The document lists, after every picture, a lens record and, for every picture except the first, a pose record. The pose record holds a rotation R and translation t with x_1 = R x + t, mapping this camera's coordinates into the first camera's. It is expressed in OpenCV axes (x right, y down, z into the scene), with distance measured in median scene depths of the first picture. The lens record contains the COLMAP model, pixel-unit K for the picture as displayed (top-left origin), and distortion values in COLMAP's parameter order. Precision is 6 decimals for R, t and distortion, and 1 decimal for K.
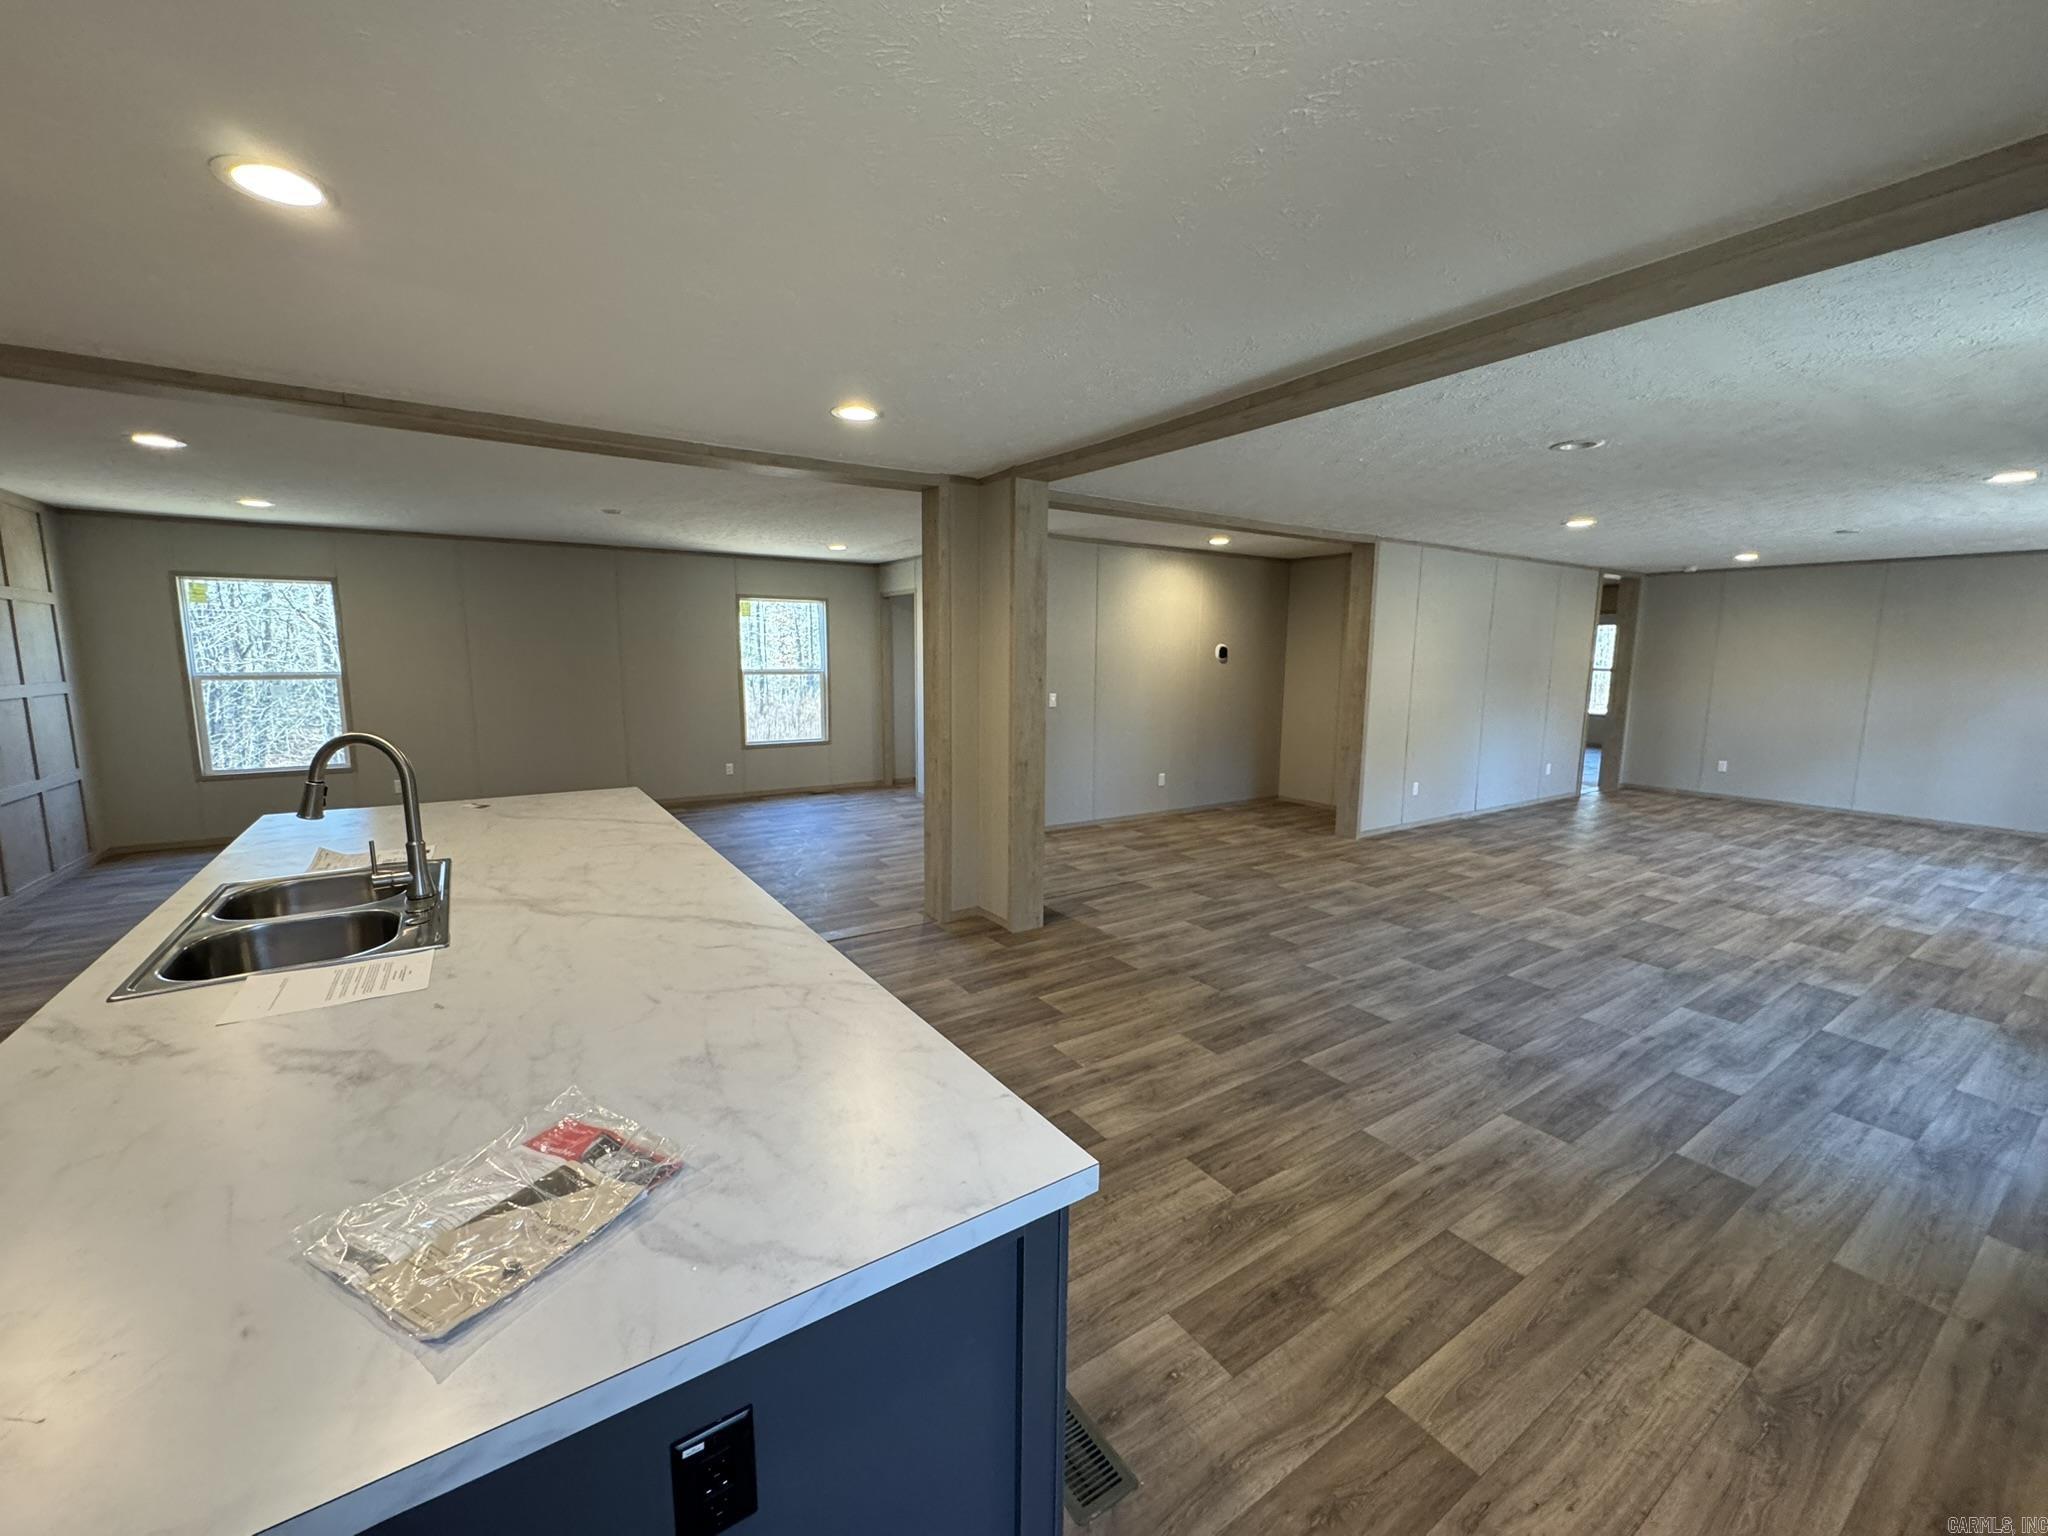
lens RADIAL K [[827.6, 0, 1058.2], [0, 827.6, 773.5], [0, 0, 1]] dist [0.000756, 0.000202]
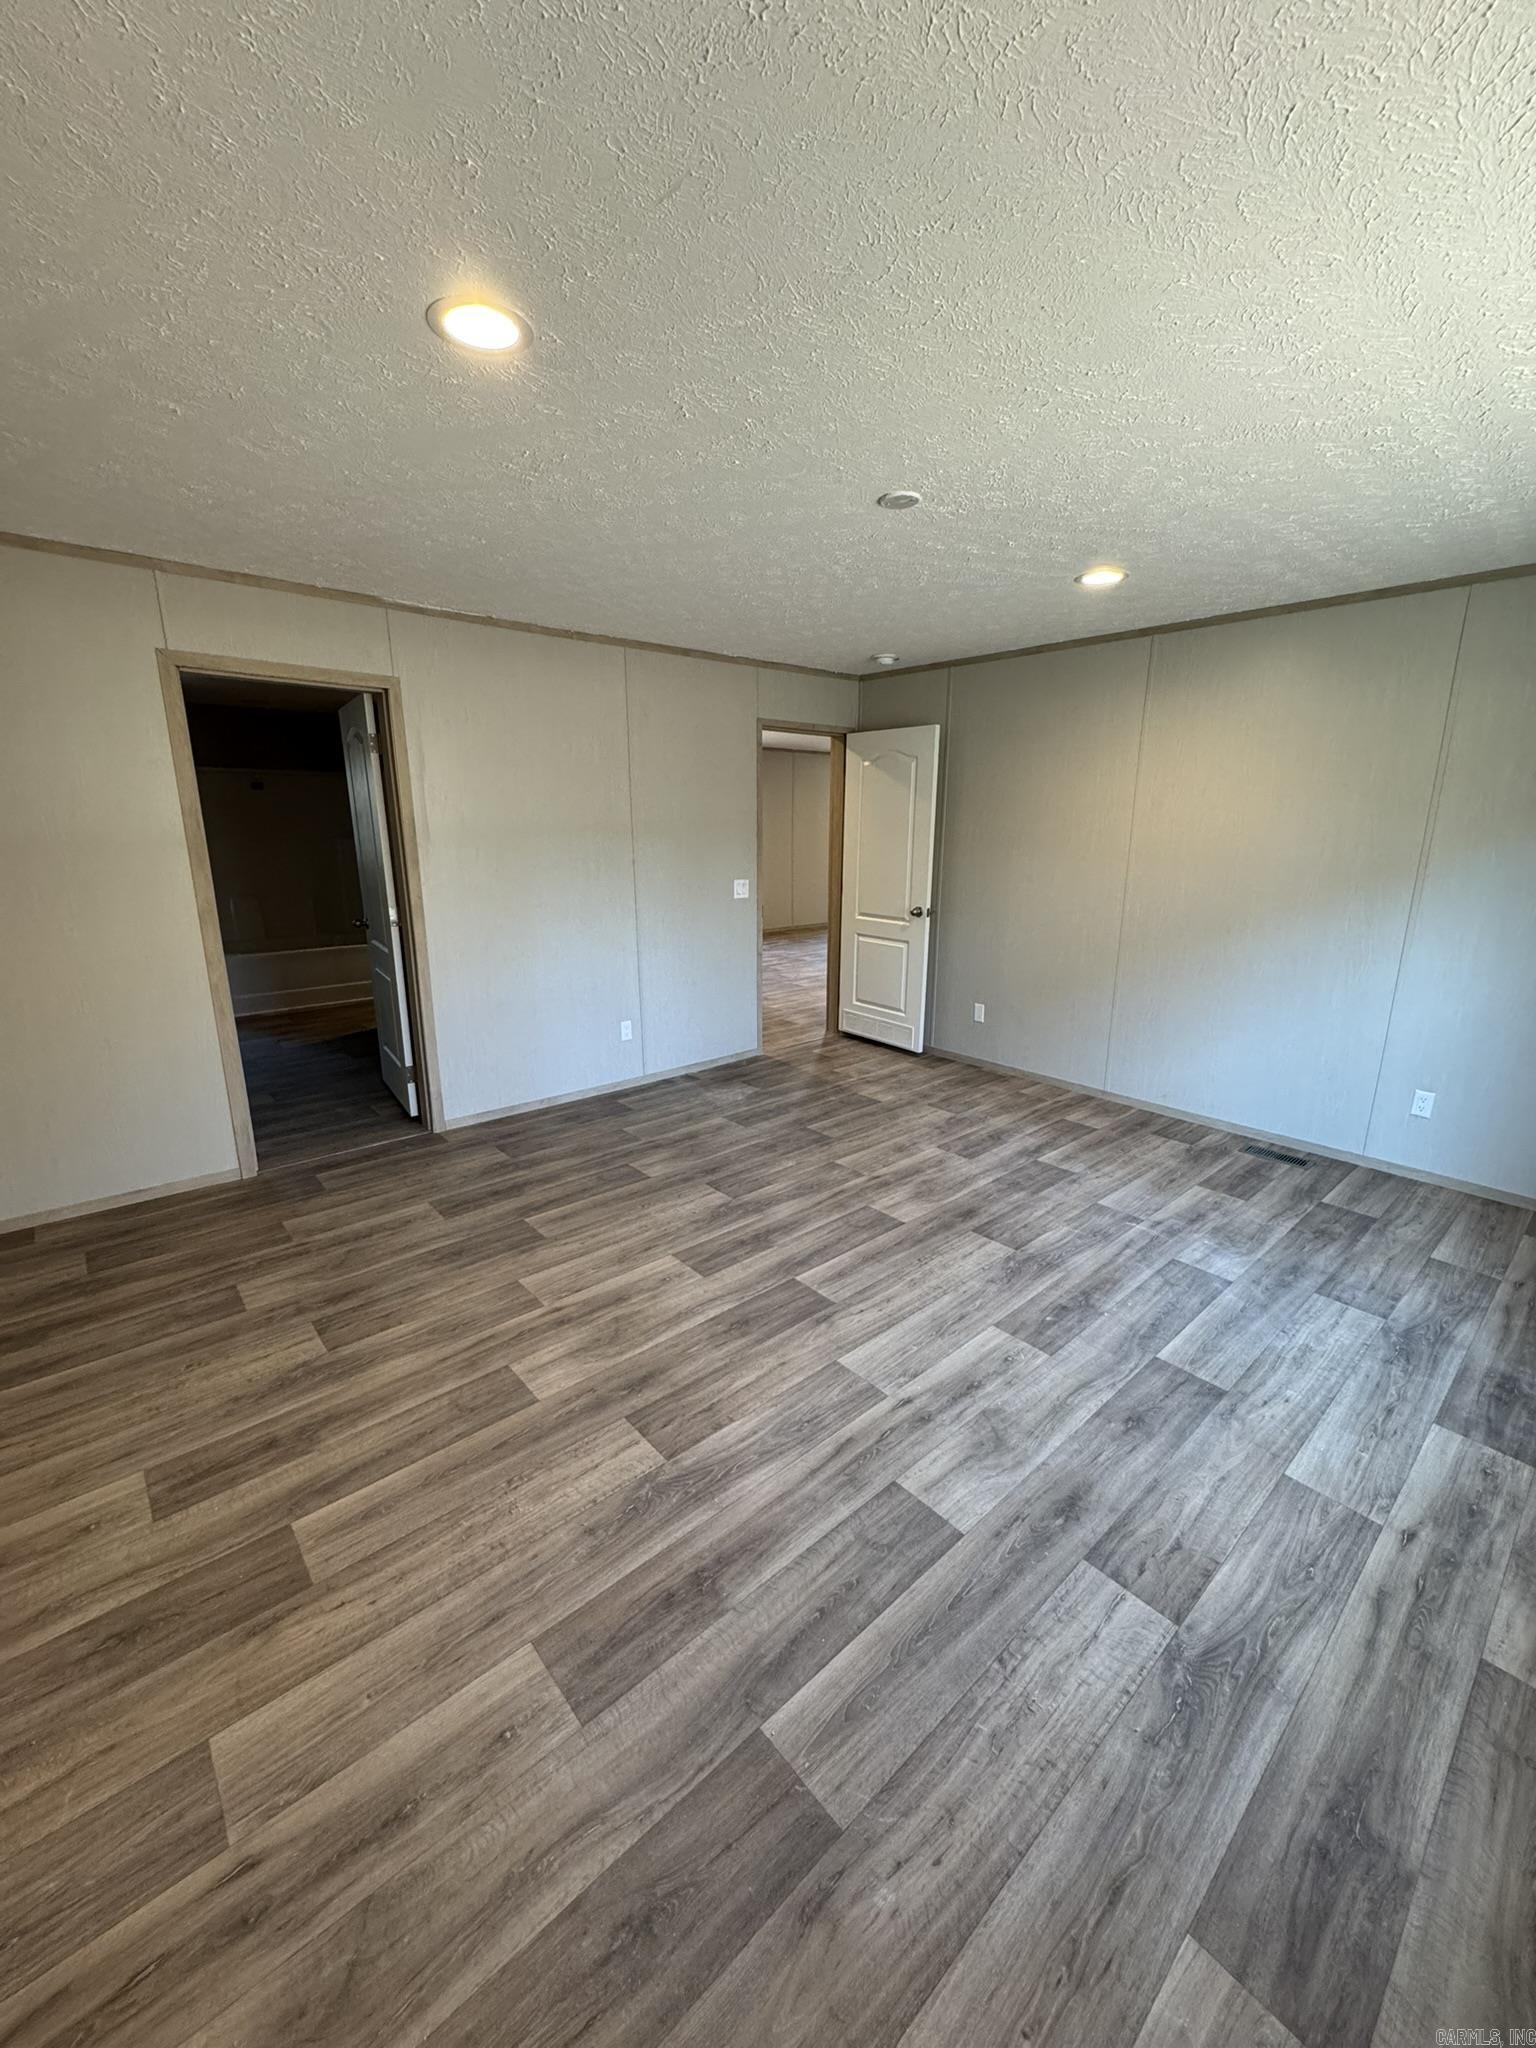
lens RADIAL K [[817.8, 0, 799.7], [0, 817.8, 1022.1], [0, 0, 1]] dist [-0.001898, 0.000117]
pose [[0.991160, -0.037406, 0.127287, 0.311508], [0.025579, 0.995308, 0.093317, -0.029496], [-0.130180, -0.089236, 0.987467, 0.213731]]
